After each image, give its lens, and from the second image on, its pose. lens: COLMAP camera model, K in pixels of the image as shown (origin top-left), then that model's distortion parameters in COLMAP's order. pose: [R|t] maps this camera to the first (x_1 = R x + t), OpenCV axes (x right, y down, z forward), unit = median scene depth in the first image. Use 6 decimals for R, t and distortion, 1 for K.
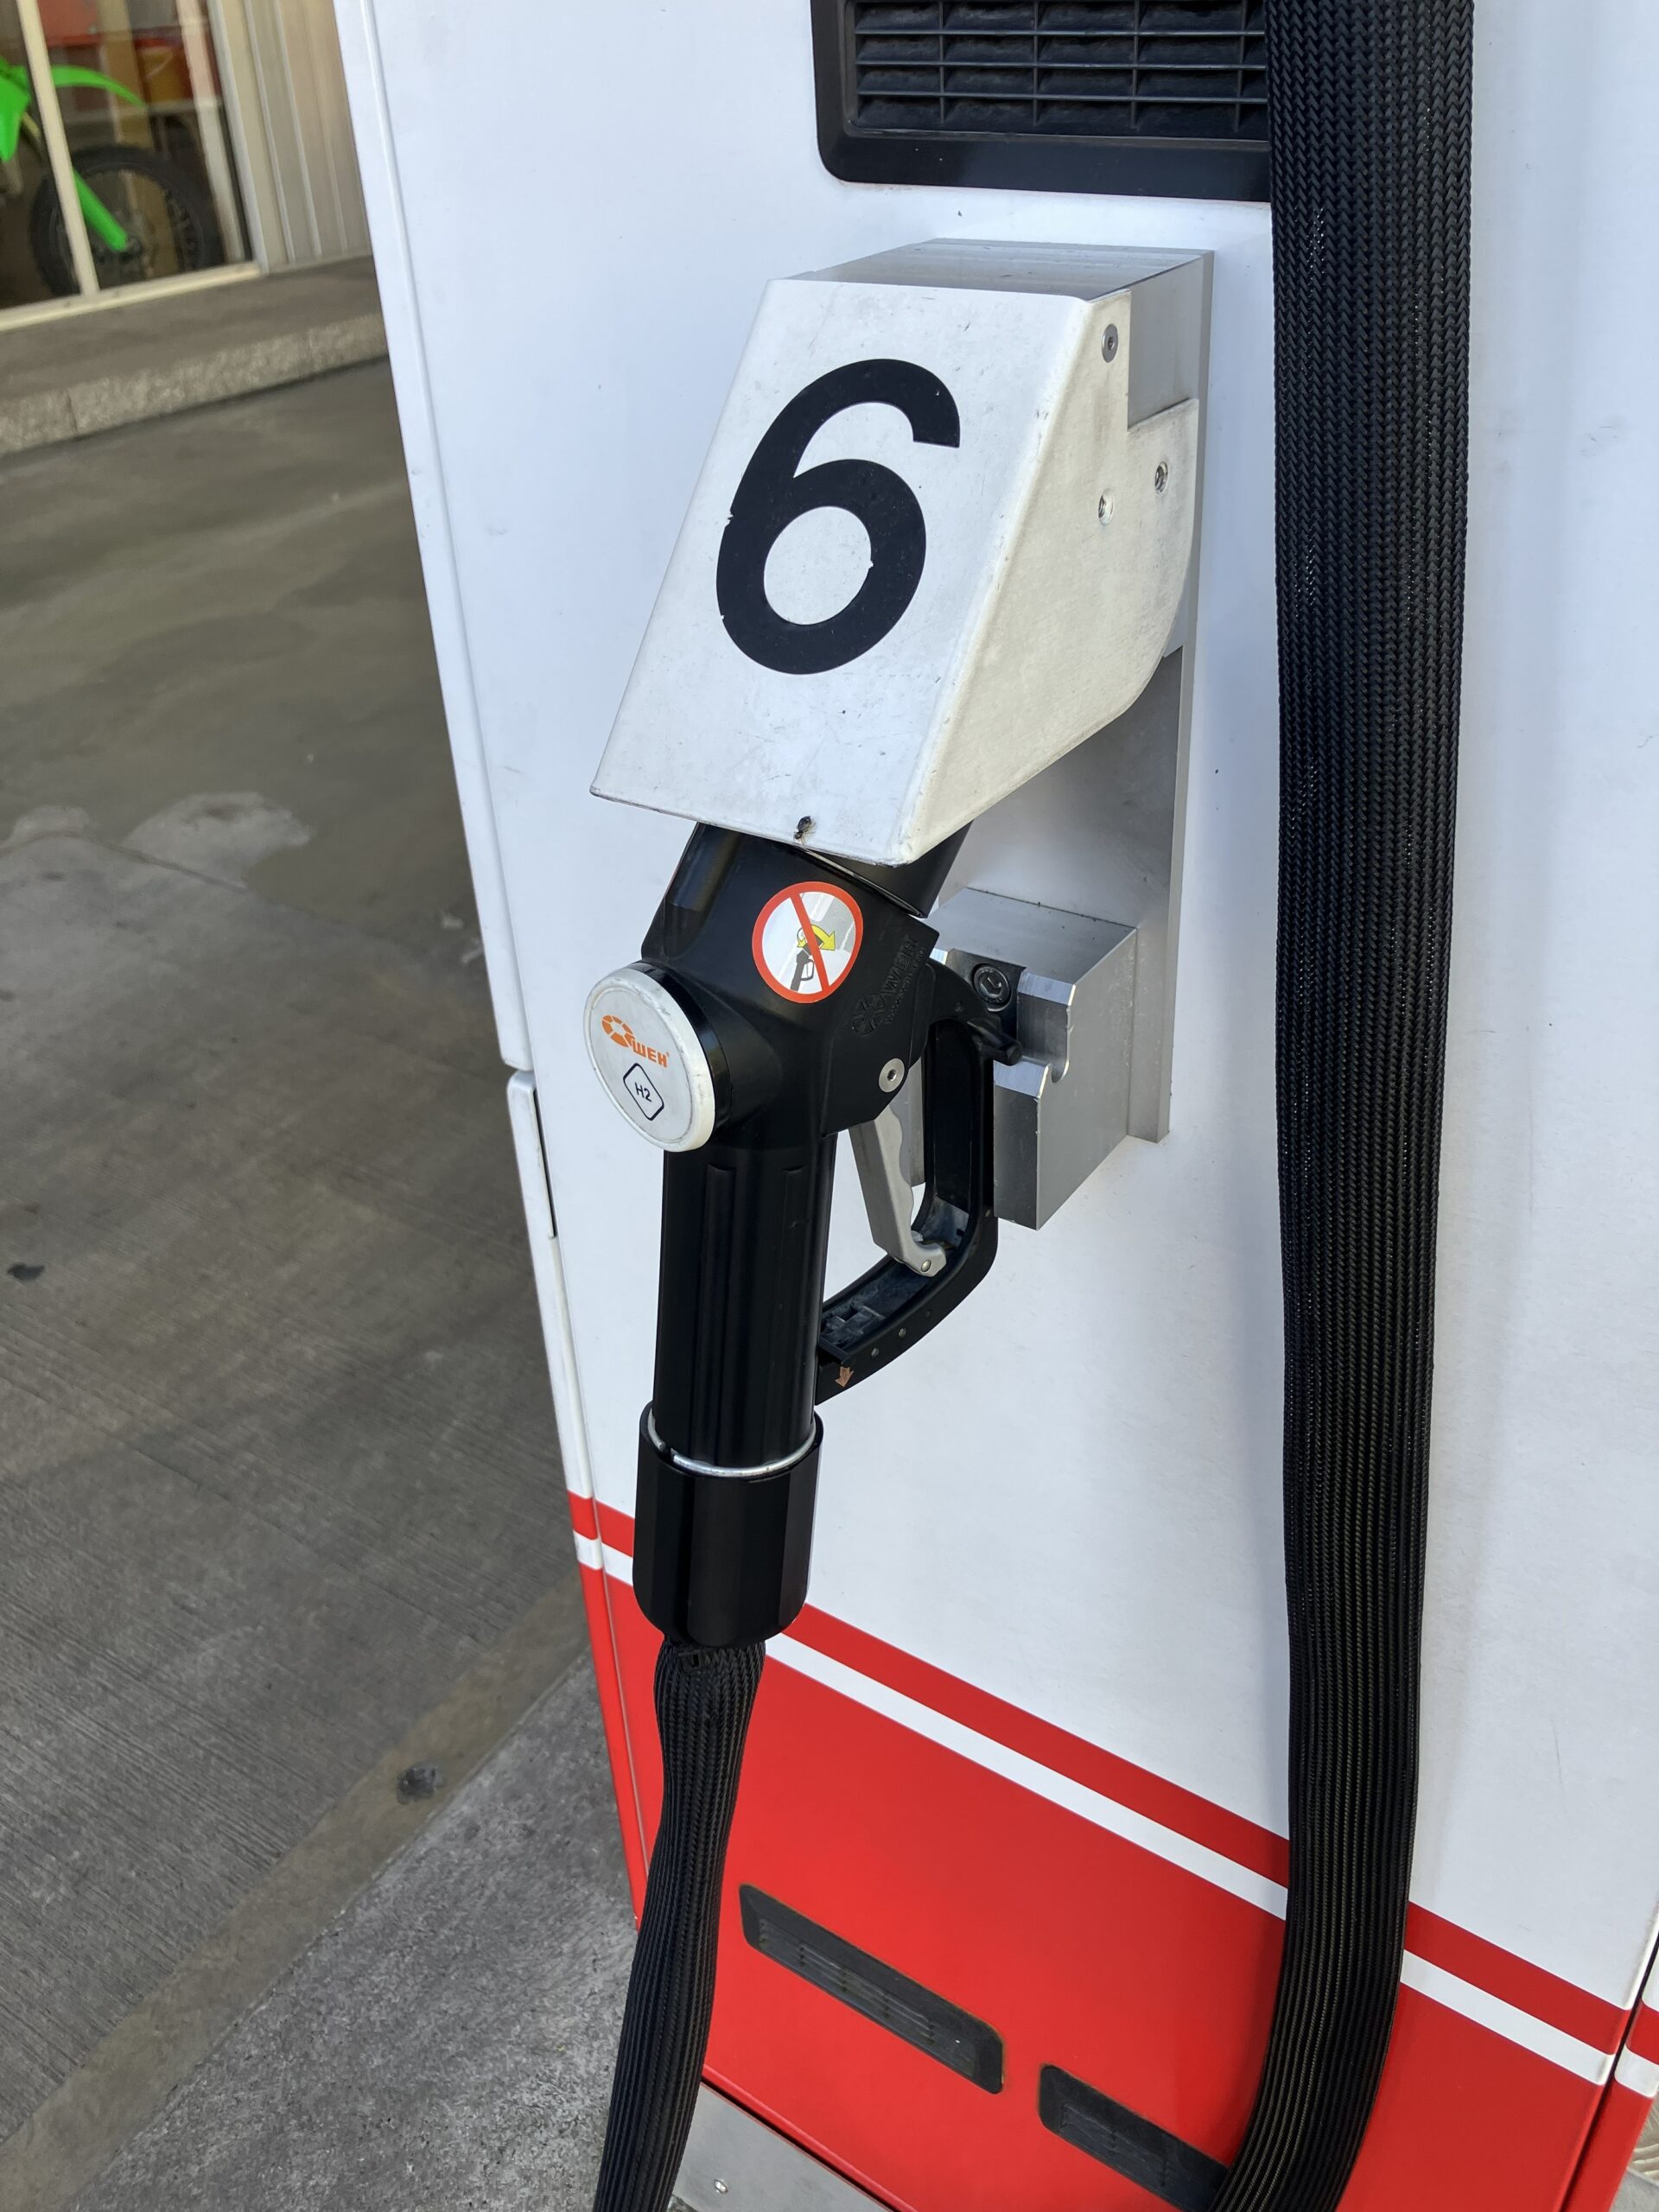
lens RADIAL K [[1790.6, 0, 889.9], [0, 1790.6, 1047.2], [0, 0, 1]] dist [0.007736, 0.009998]
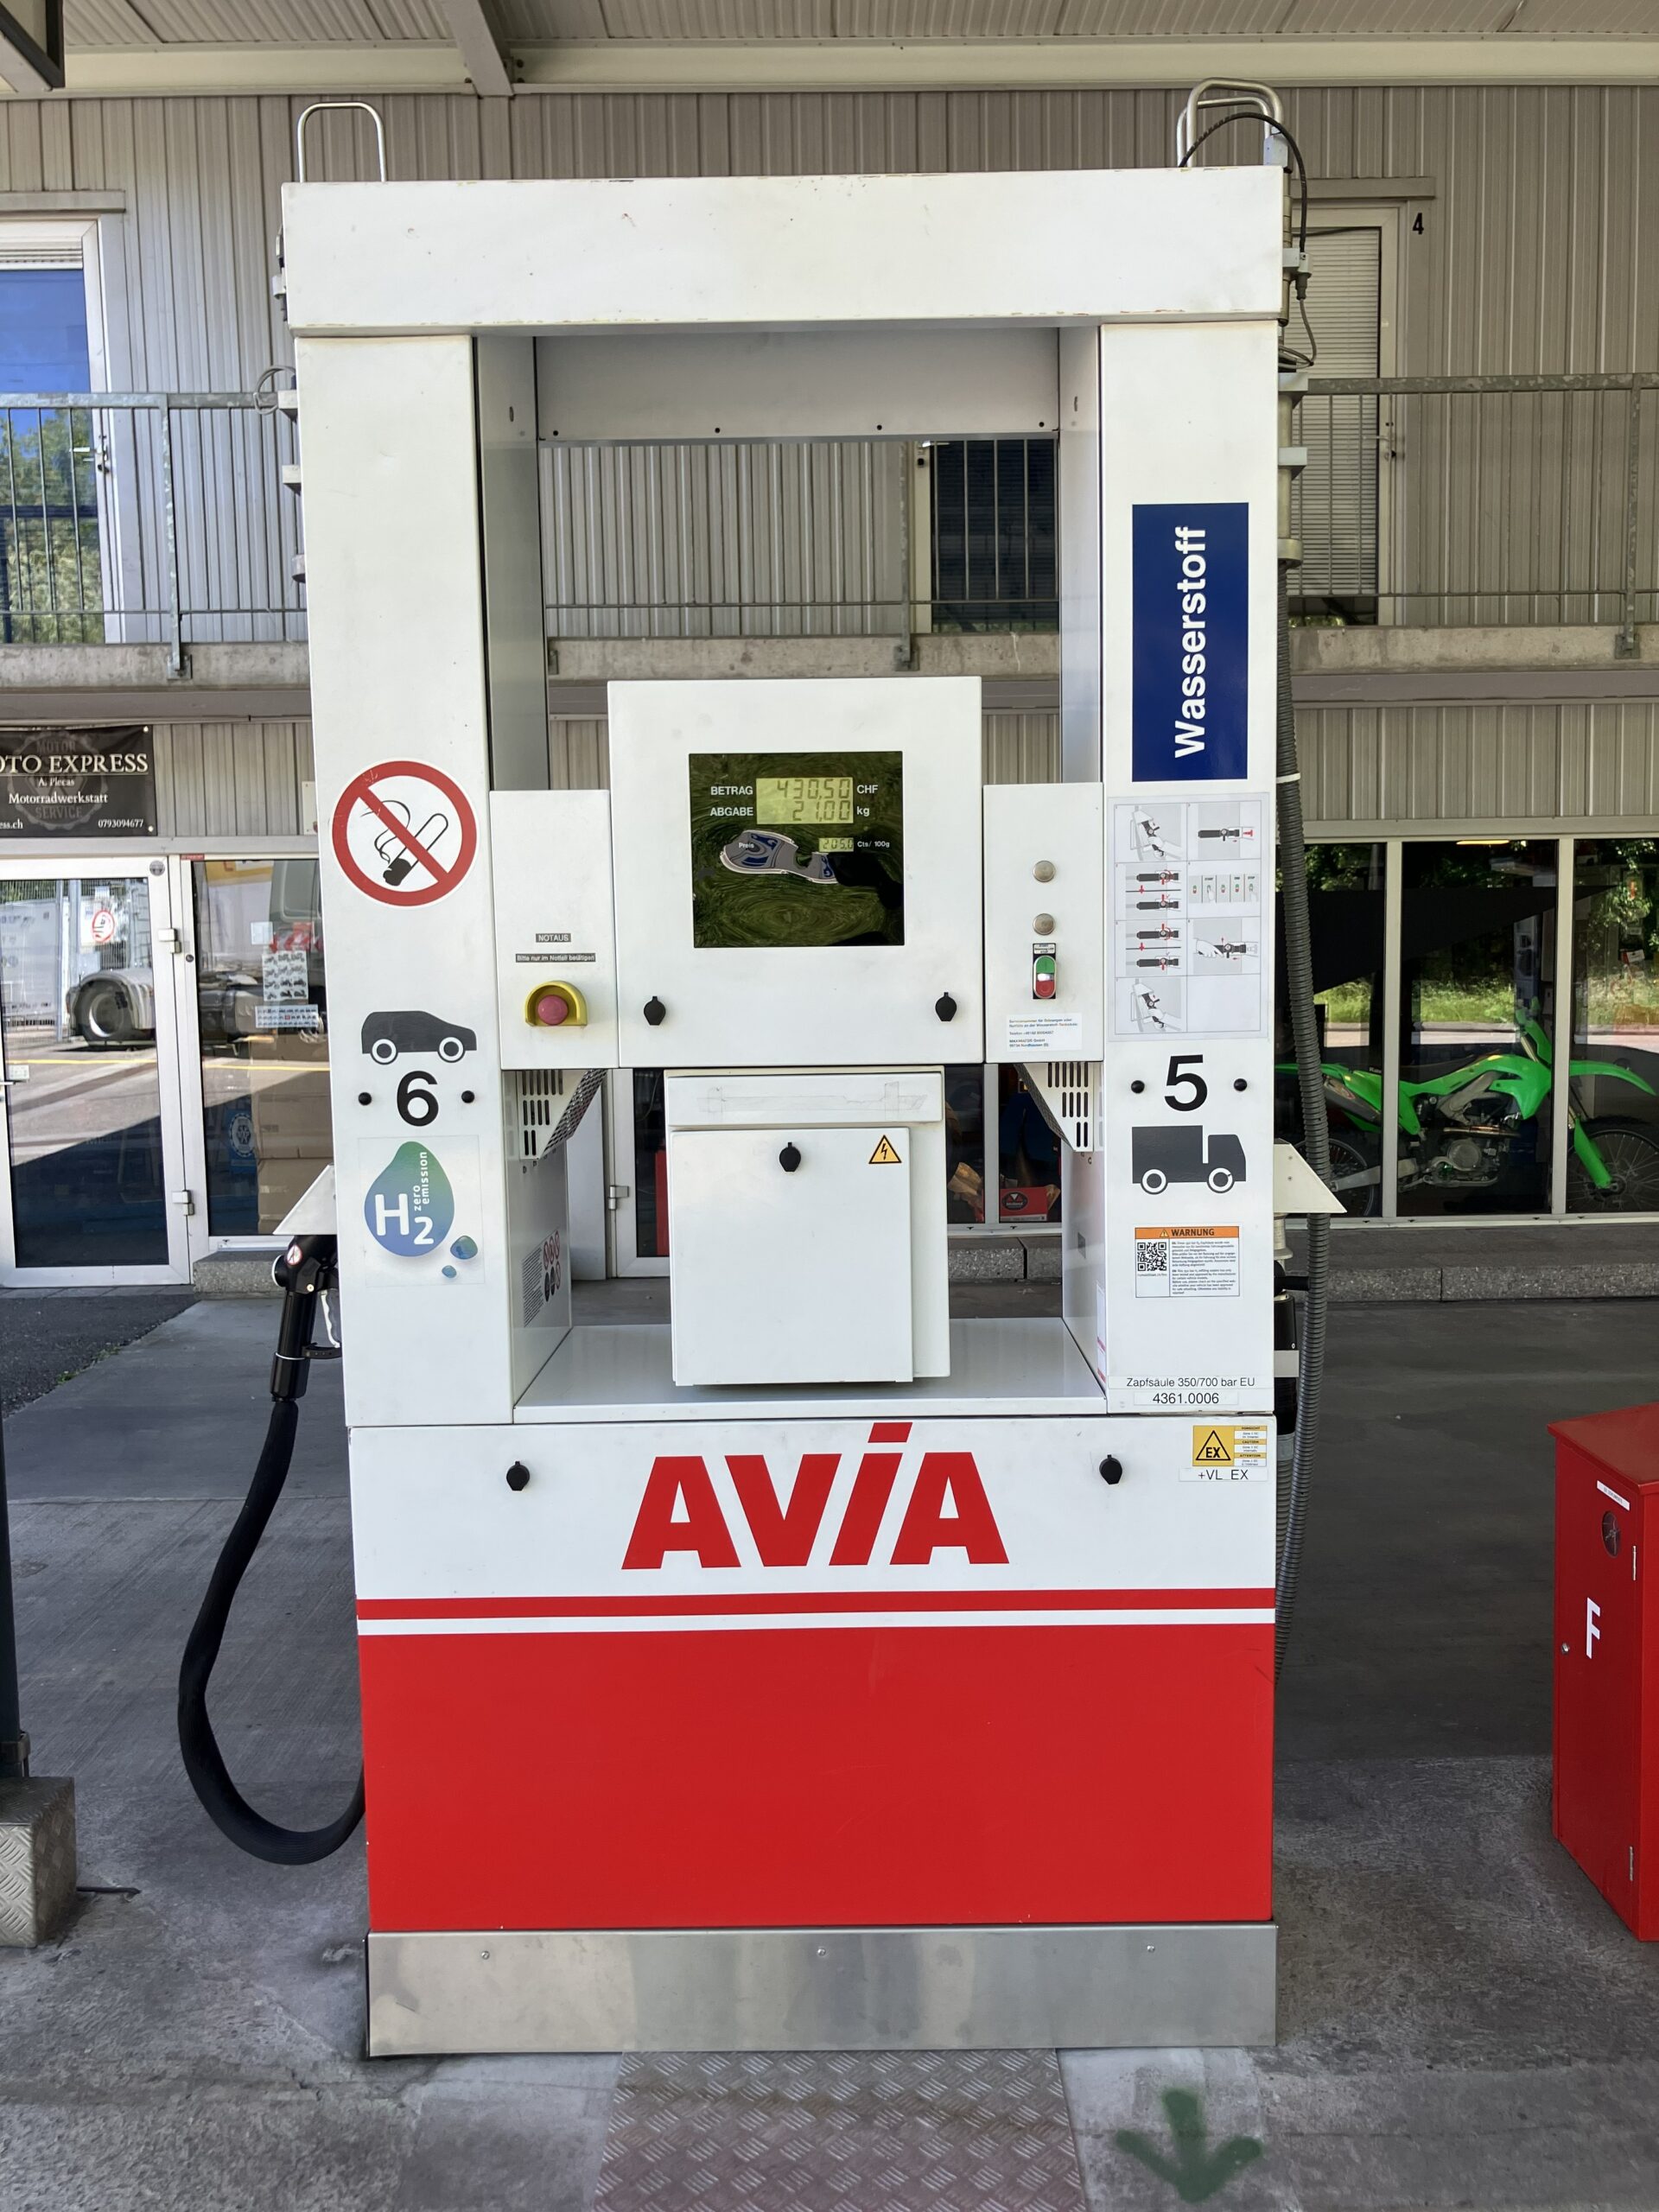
lens RADIAL K [[1802.2, 0, 834.6], [0, 1802.2, 1145.0], [0, 0, 1]] dist [0.068207, -0.086914]
pose [[0.528356, 0.105292, -0.842468, 0.427540], [-0.447578, 0.877743, -0.170999, 0.000893], [0.721466, 0.467419, 0.510888, -0.092170]]
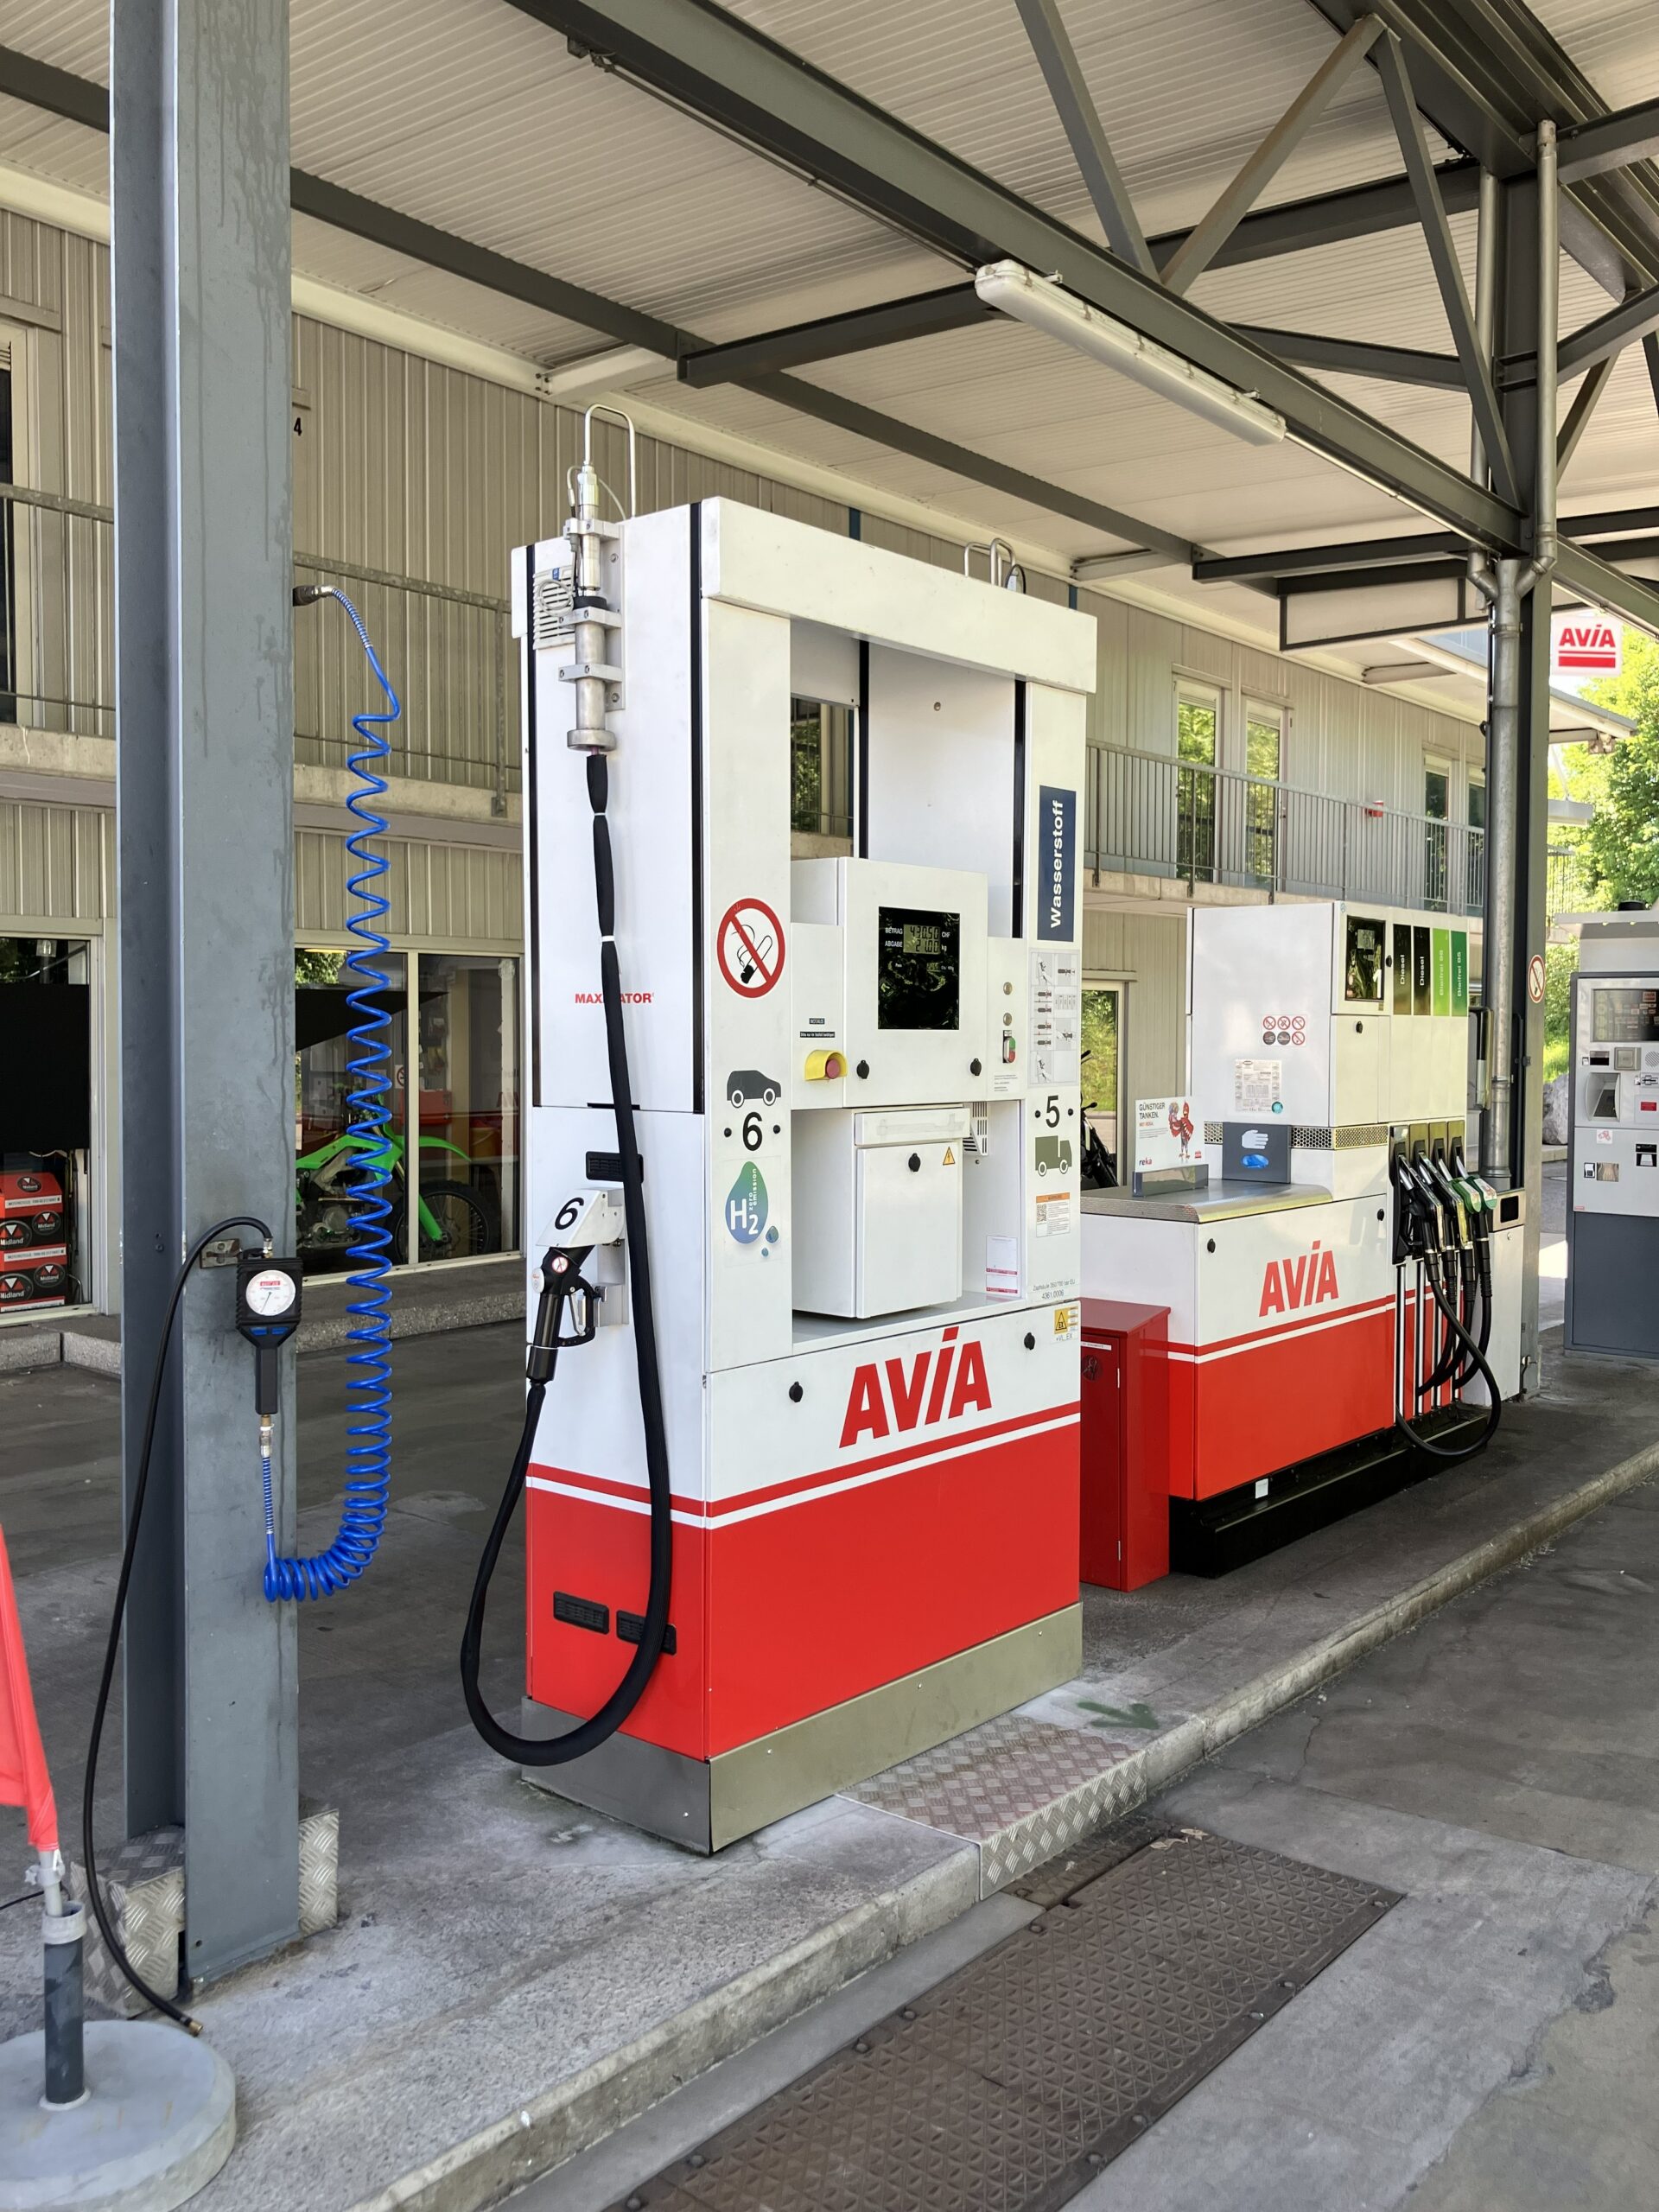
lens RADIAL K [[1826.9, 0, 829.5], [0, 1826.9, 1106.0], [0, 0, 1]] dist [0.076692, -0.080486]
pose [[0.988074, 0.028458, -0.151325, 0.166125], [-0.099657, 0.867365, -0.487592, 0.224793], [0.117378, 0.496858, 0.859857, -0.438063]]
